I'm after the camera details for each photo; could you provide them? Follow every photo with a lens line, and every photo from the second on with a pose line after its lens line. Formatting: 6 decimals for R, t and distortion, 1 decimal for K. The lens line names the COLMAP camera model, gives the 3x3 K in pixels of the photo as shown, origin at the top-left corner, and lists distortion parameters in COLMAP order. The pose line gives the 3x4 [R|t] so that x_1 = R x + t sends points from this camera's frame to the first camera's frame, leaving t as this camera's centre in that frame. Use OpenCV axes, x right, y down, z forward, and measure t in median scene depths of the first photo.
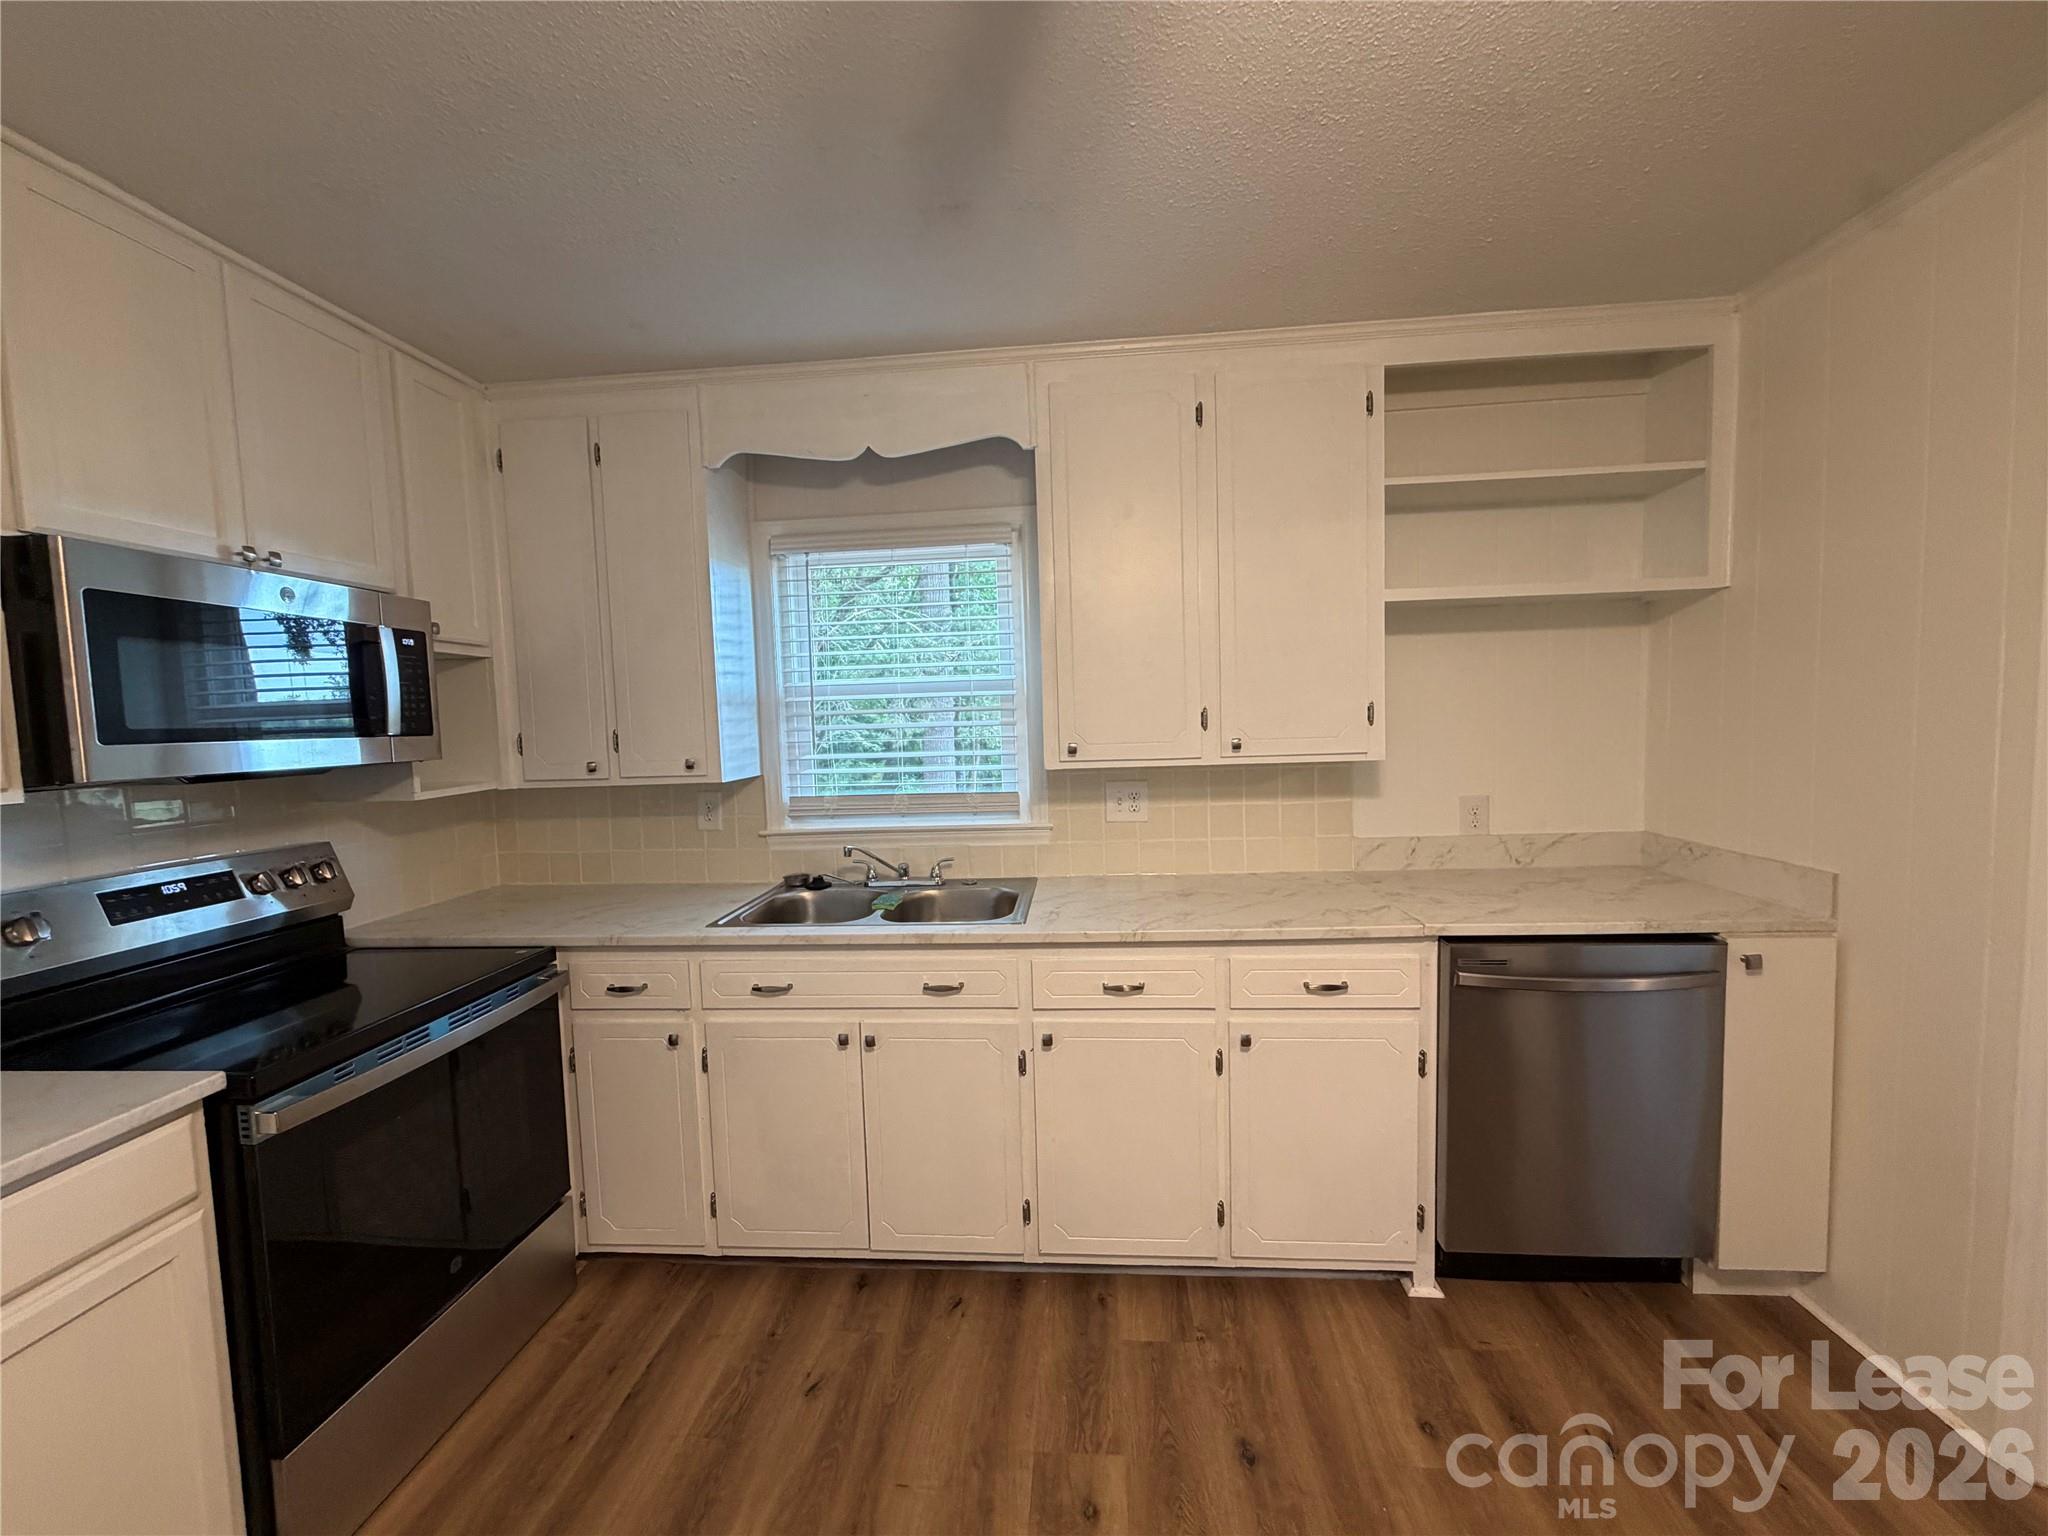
lens RADIAL K [[817.3, 0, 1020.5], [0, 817.3, 769.1], [0, 0, 1]] dist [0.000440, 0.000319]
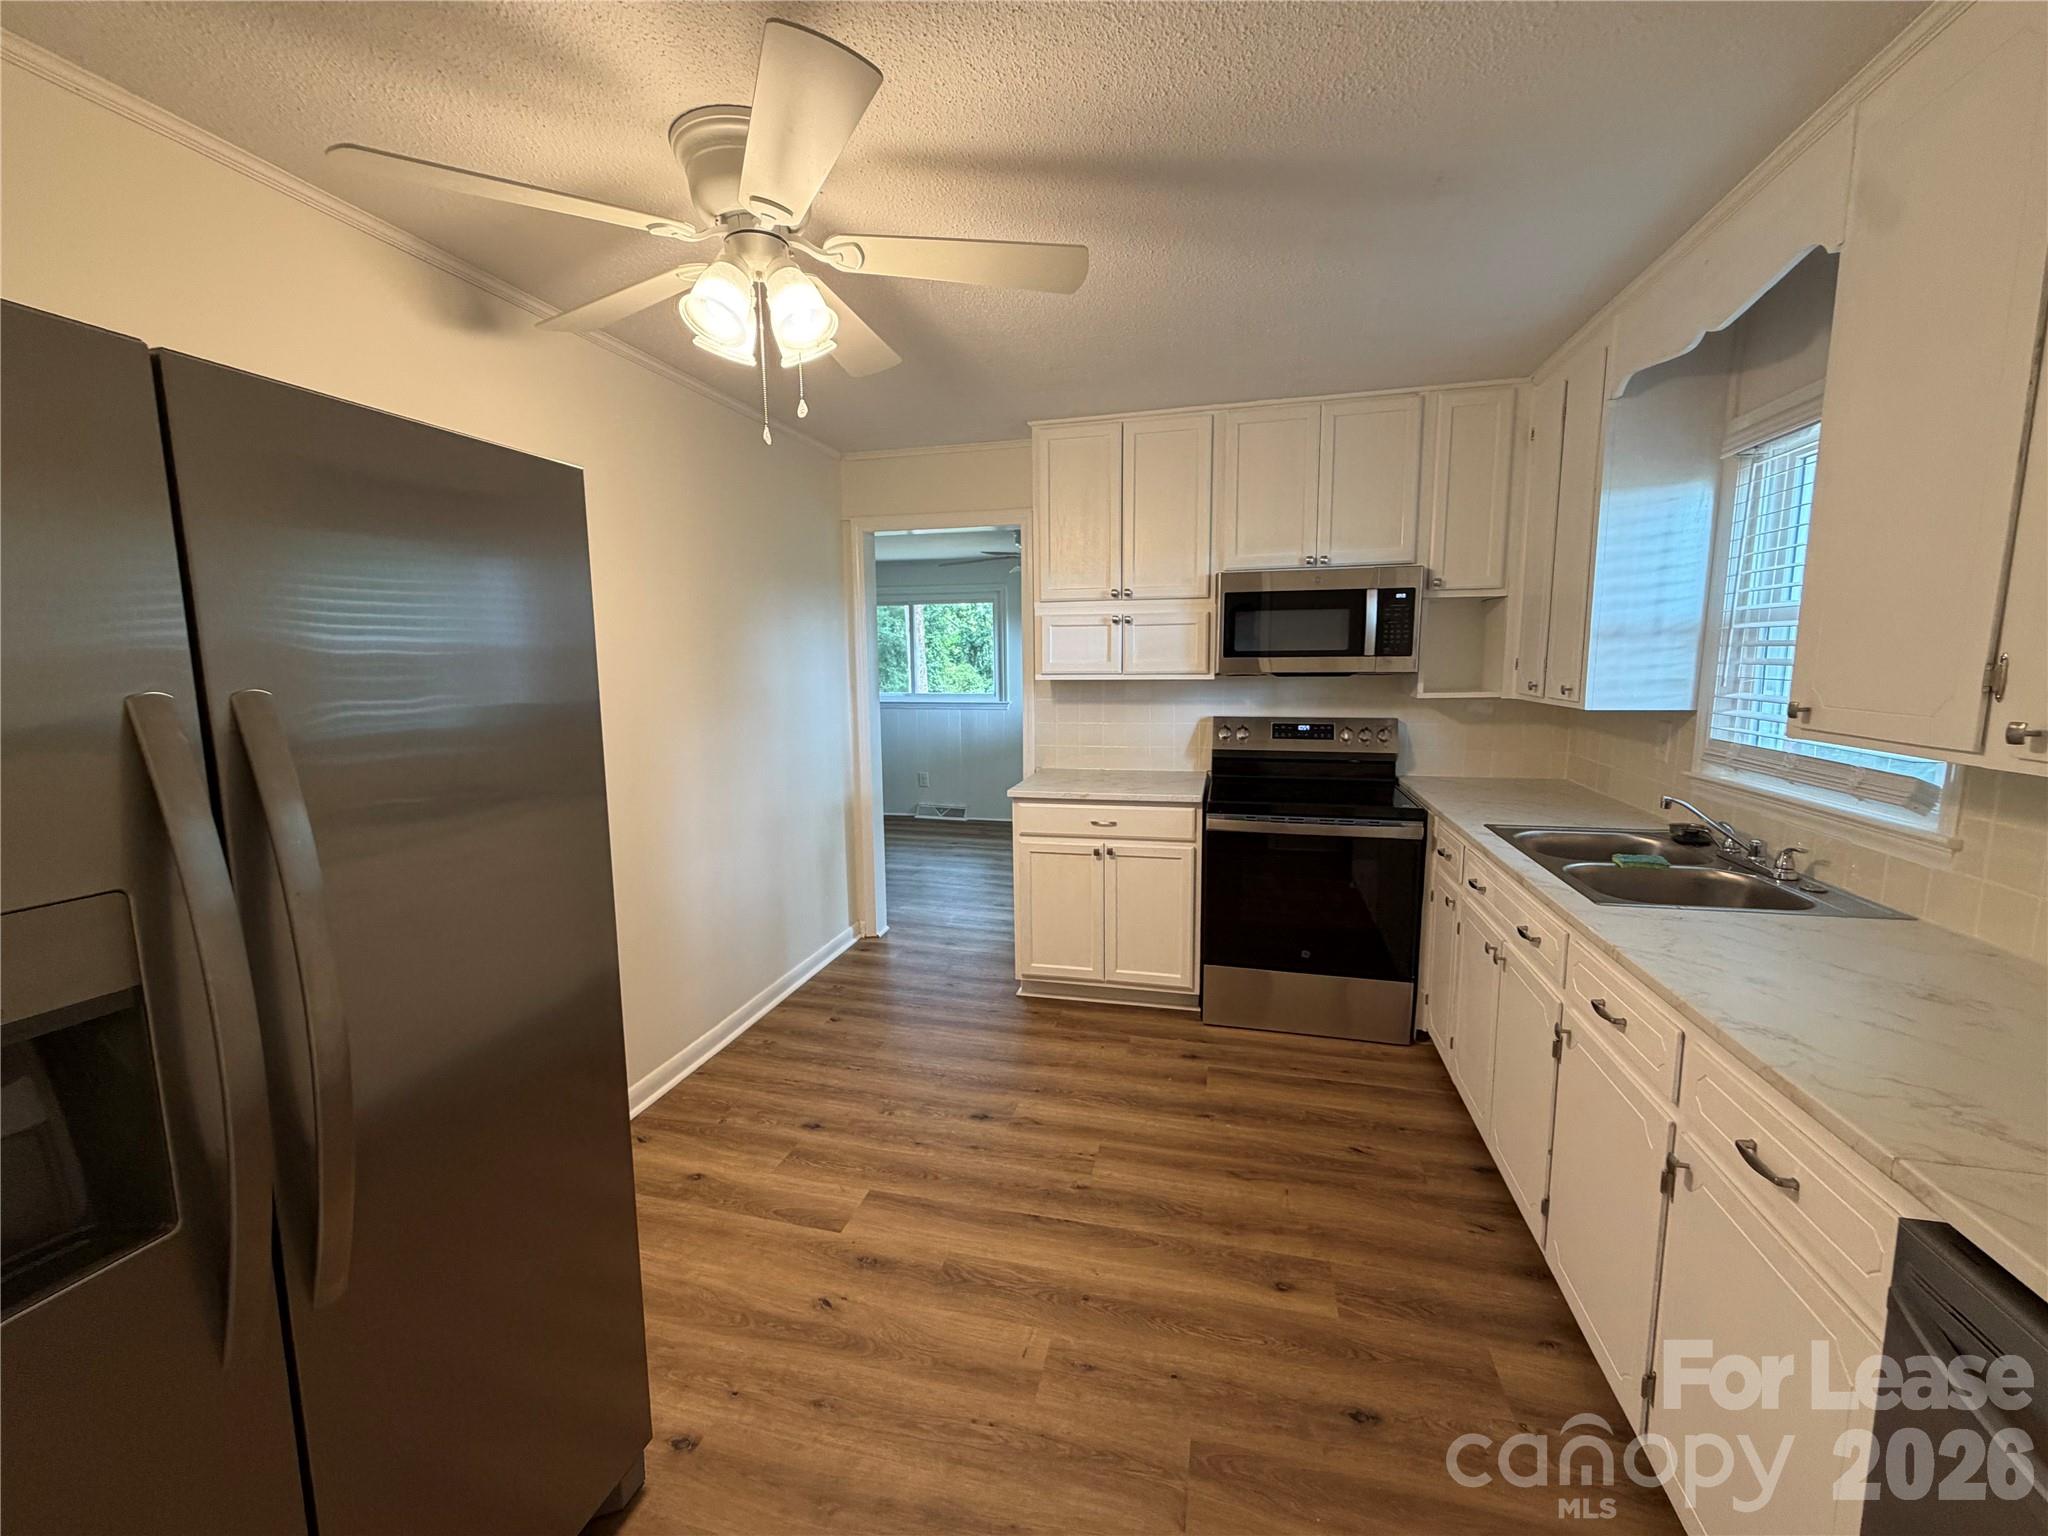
lens RADIAL K [[817.3, 0, 1020.5], [0, 817.3, 769.1], [0, 0, 1]] dist [0.000440, 0.000319]
pose [[-0.170393, 0.170873, -0.970448, 1.006301], [-0.048155, 0.982229, 0.181402, -0.082560], [0.984199, 0.077641, -0.159137, 0.585995]]
